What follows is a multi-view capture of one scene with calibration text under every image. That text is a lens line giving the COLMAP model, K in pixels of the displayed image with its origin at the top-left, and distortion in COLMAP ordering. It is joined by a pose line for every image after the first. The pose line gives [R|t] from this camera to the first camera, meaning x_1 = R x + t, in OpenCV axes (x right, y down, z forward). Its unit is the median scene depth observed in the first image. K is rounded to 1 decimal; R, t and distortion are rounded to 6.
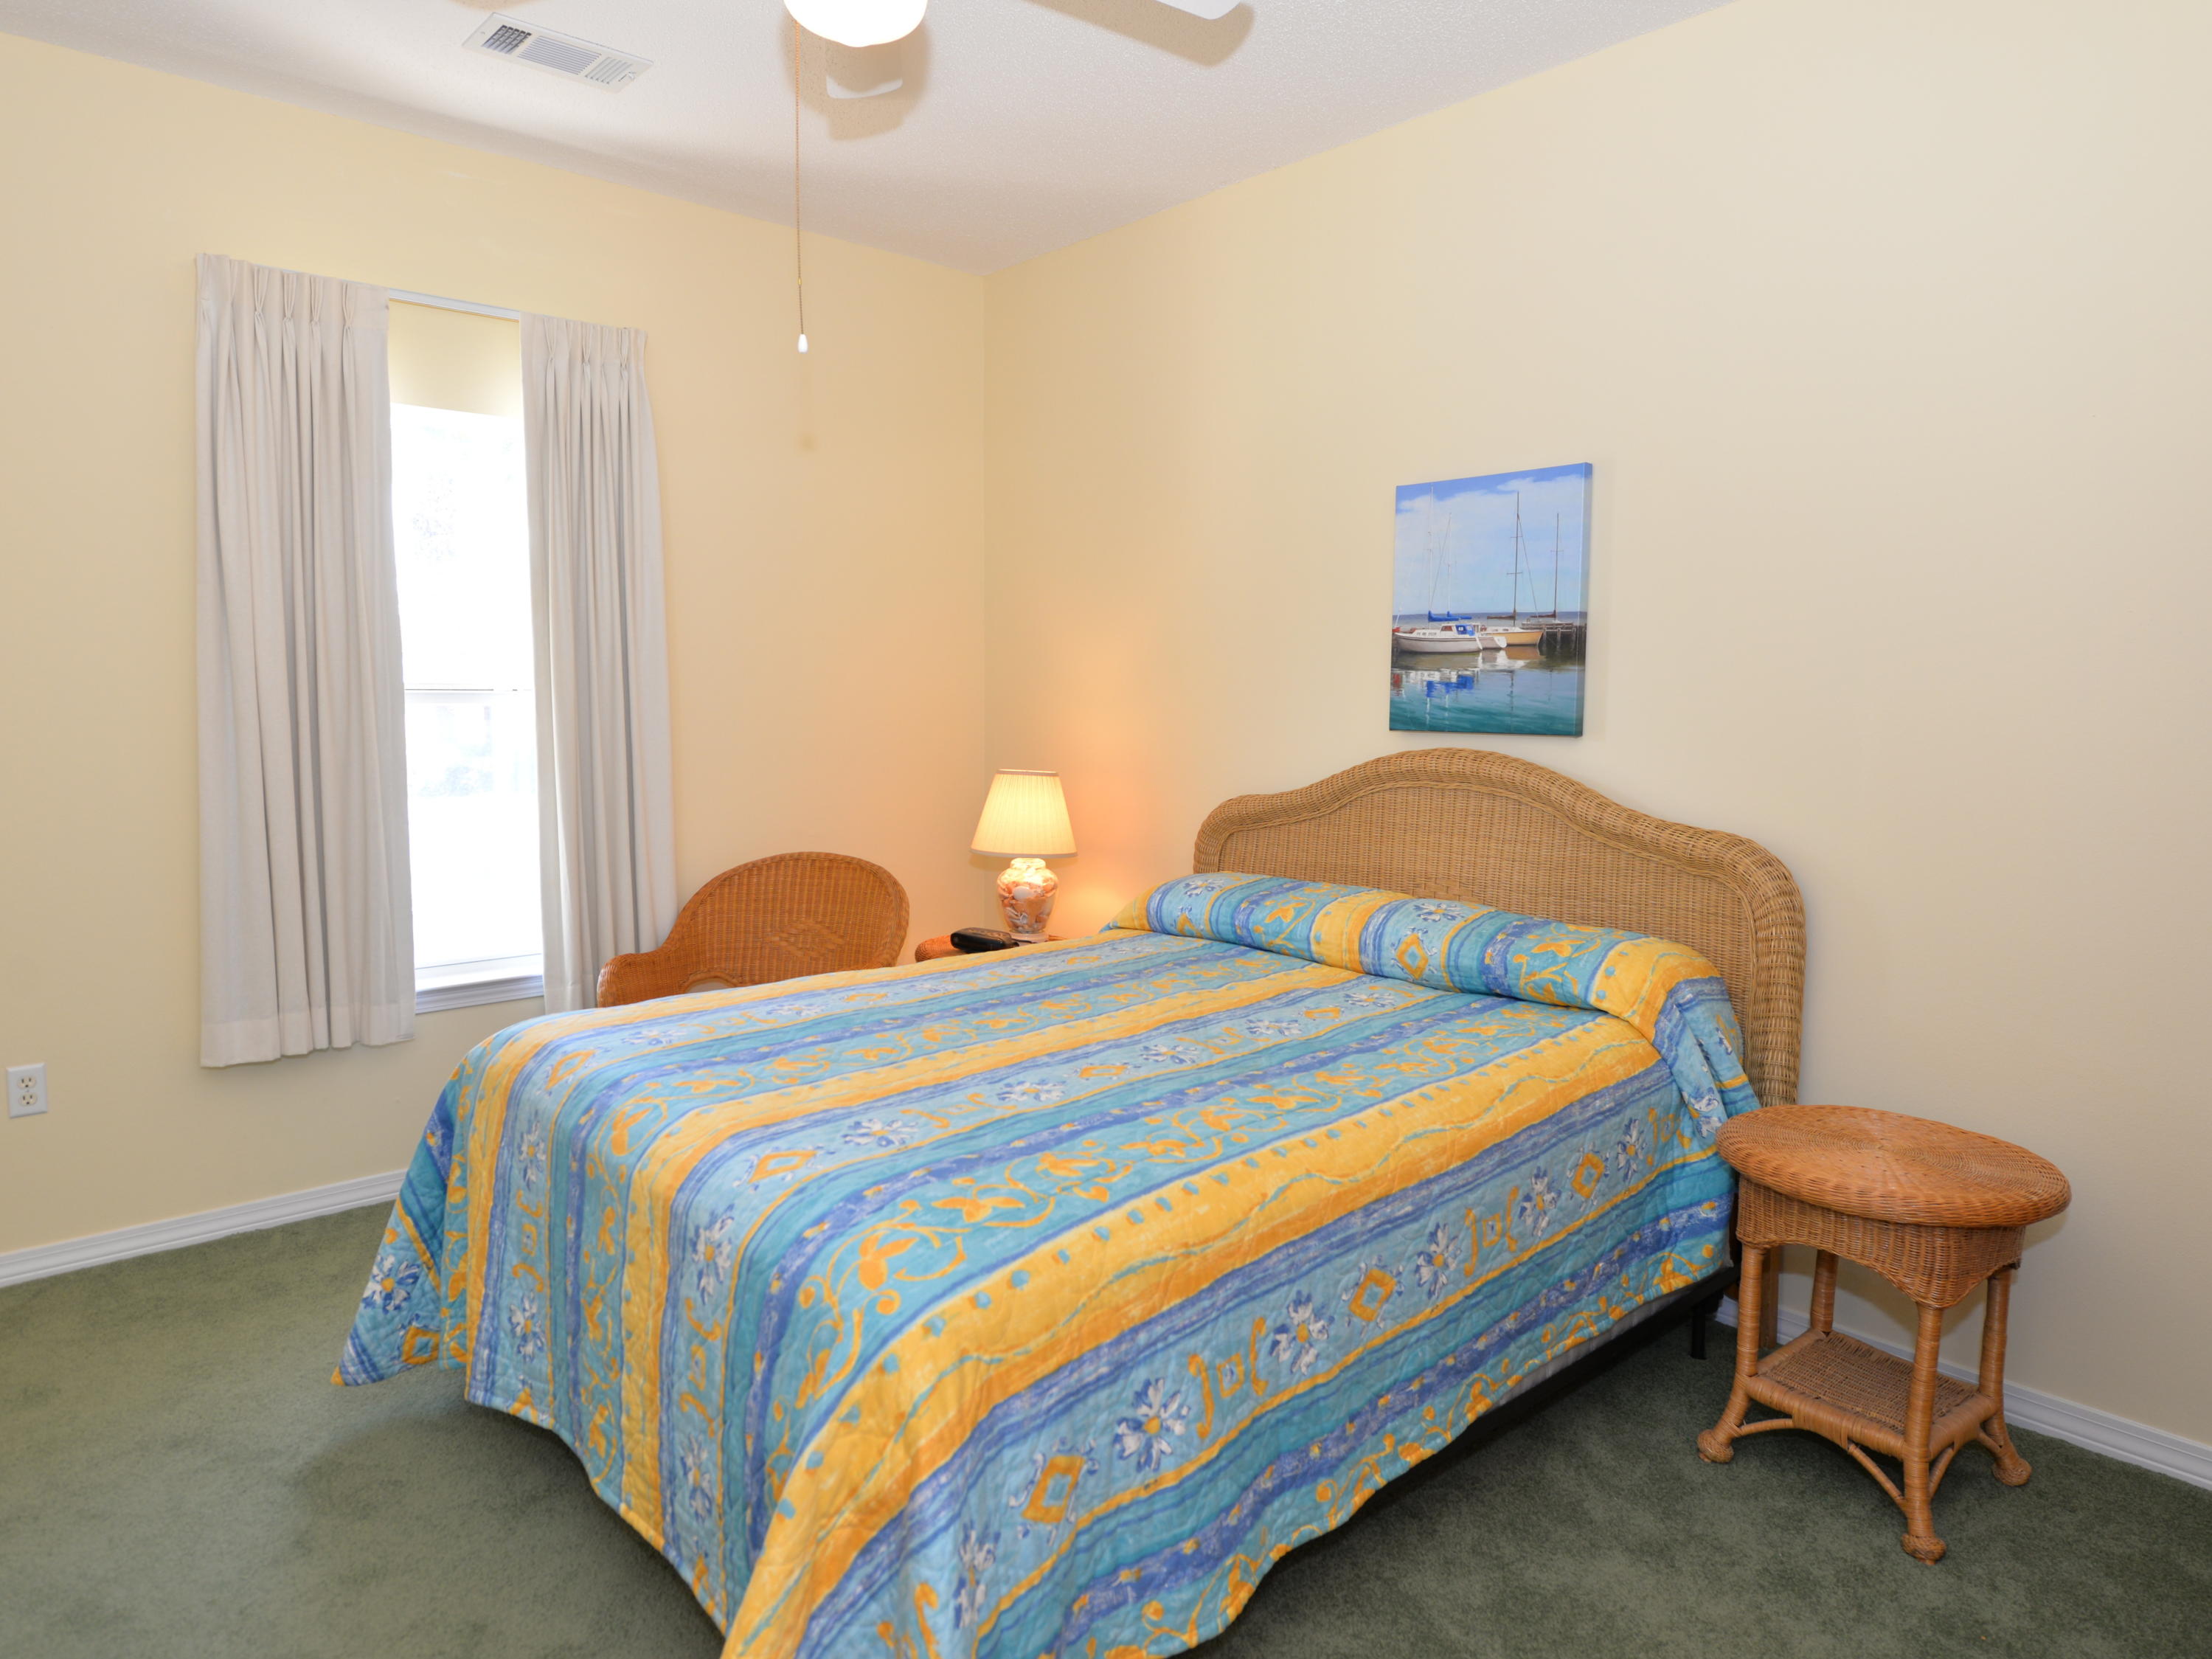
lens RADIAL K [[1374.0, 0, 1106.0], [0, 1374.0, 829.5], [0, 0, 1]] dist [-0.006267, -0.000688]
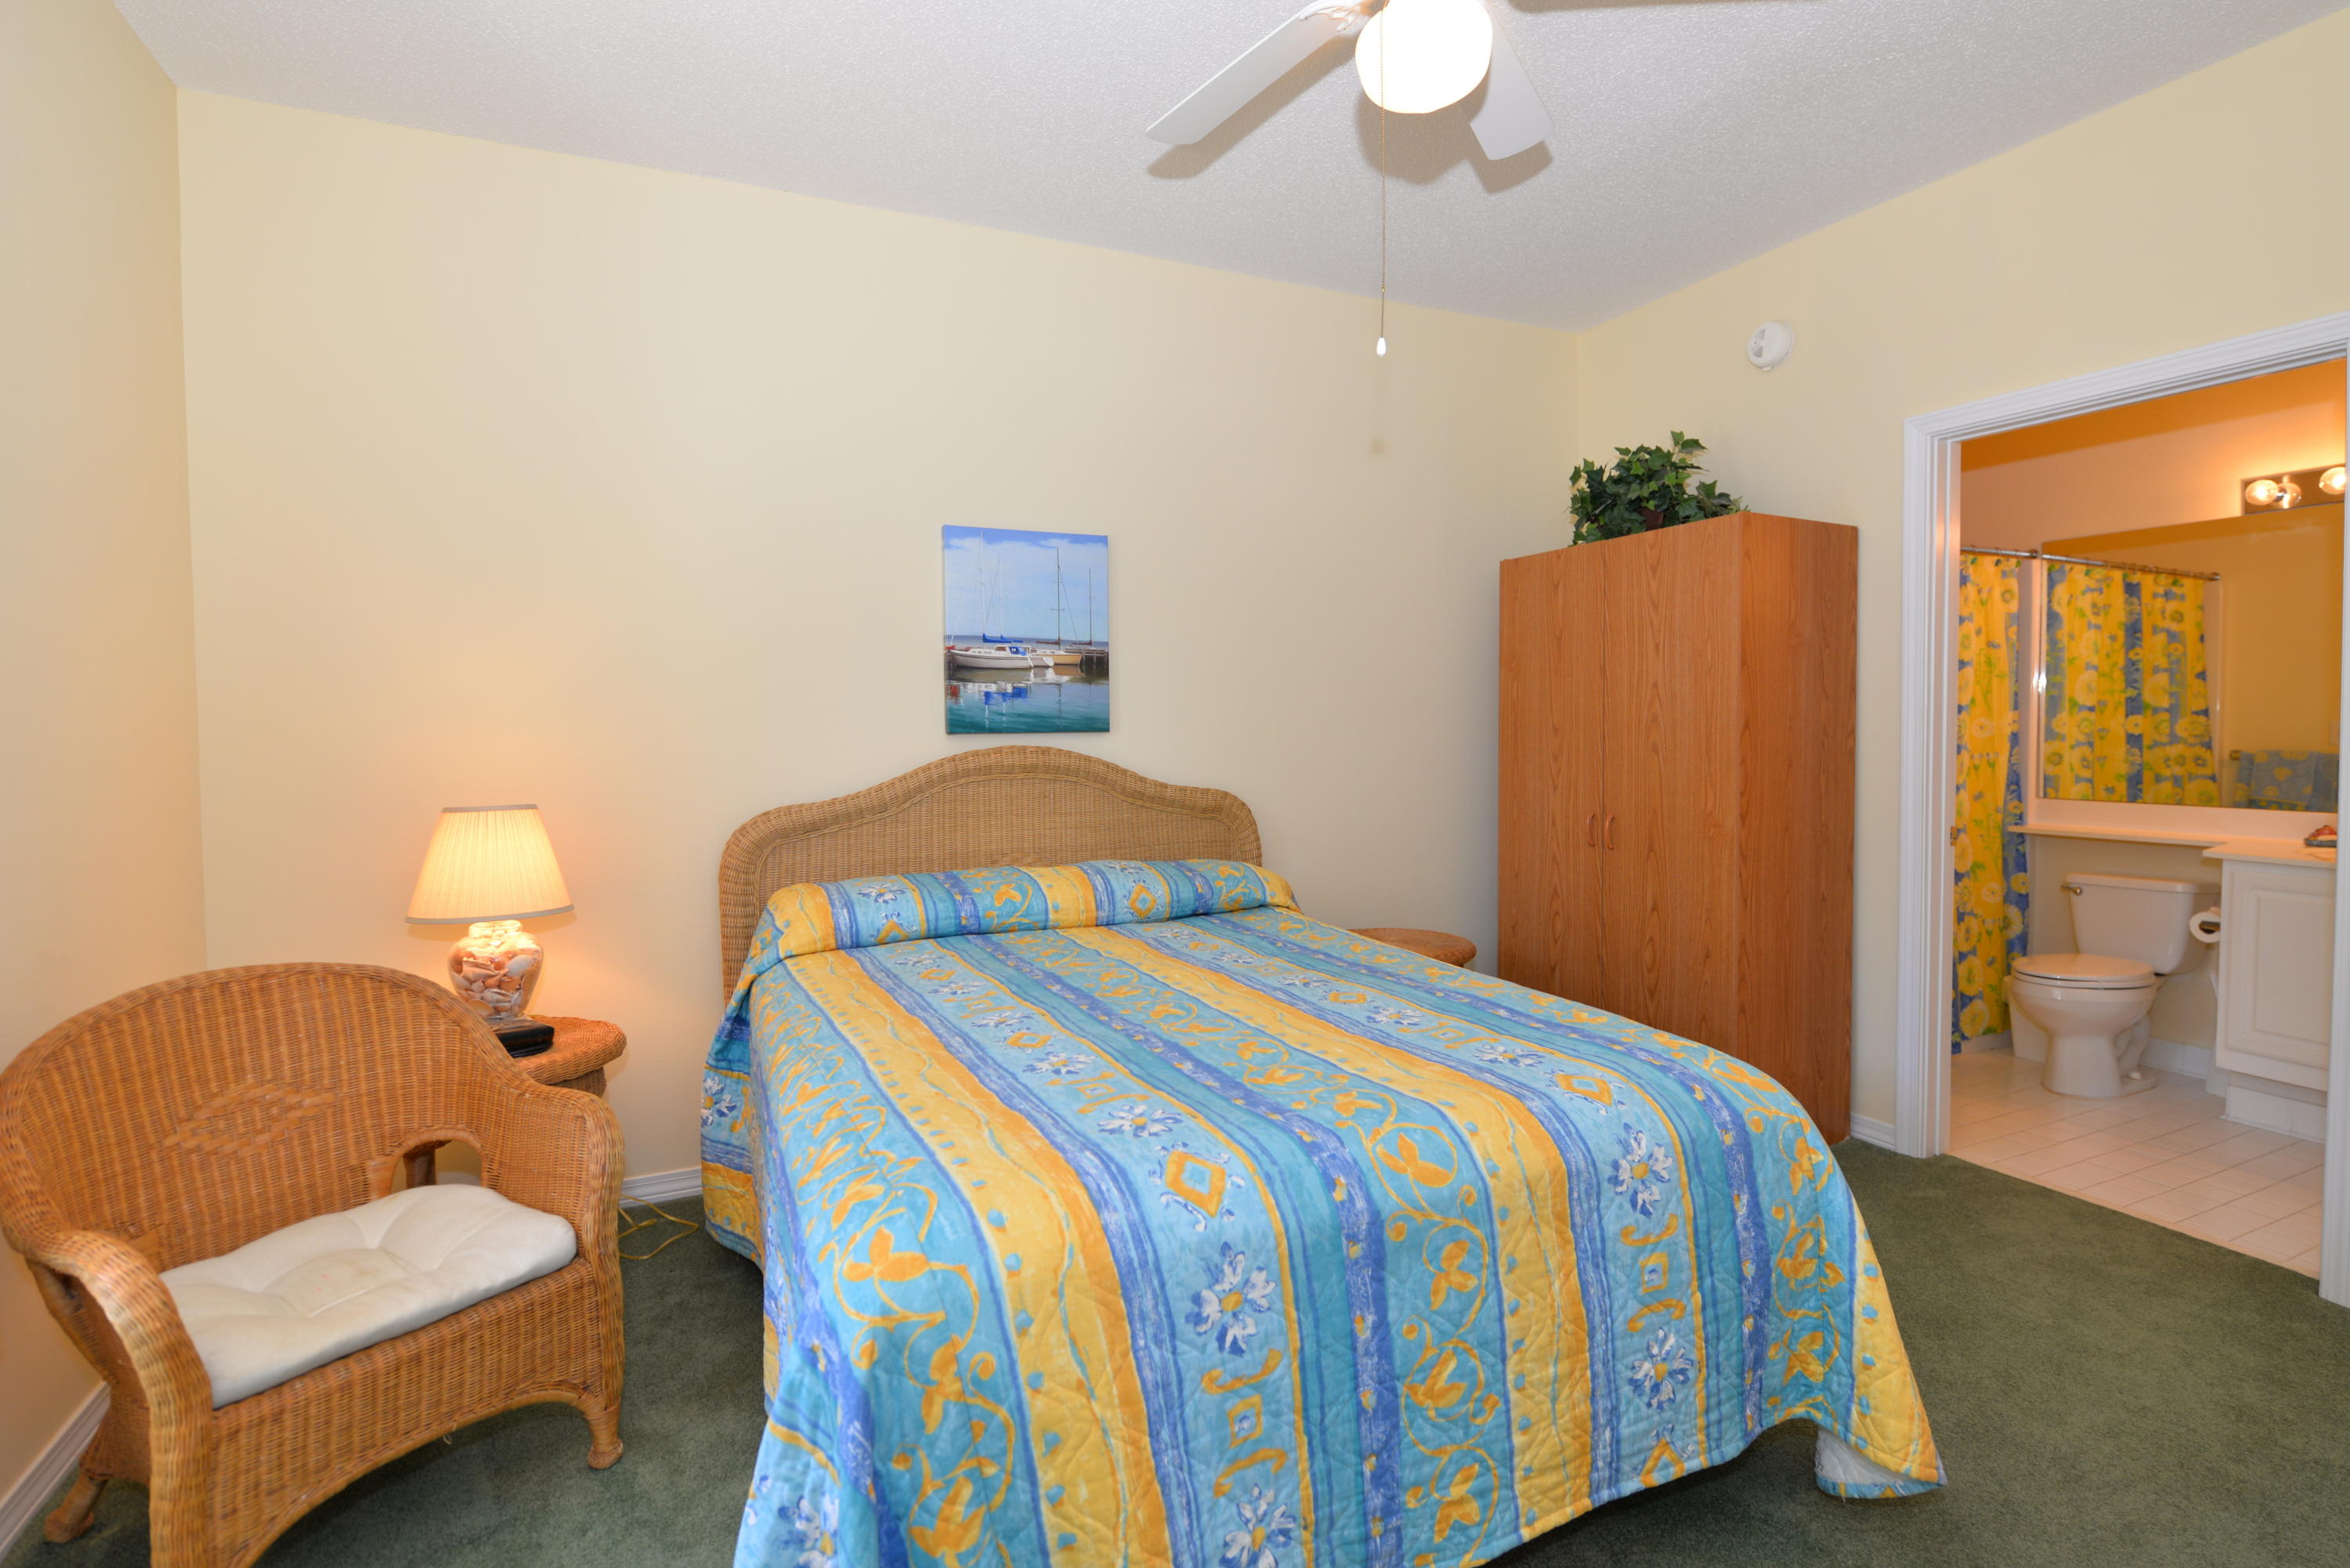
lens RADIAL K [[1126.3, 0, 1176.1], [0, 1126.3, 776.5], [0, 0, 1]] dist [-0.014770, 0.000186]
pose [[0.283189, -0.054749, 0.957500, -0.696409], [0.108517, 0.993787, 0.024730, -0.042181], [-0.952905, 0.096902, 0.287370, 0.590522]]
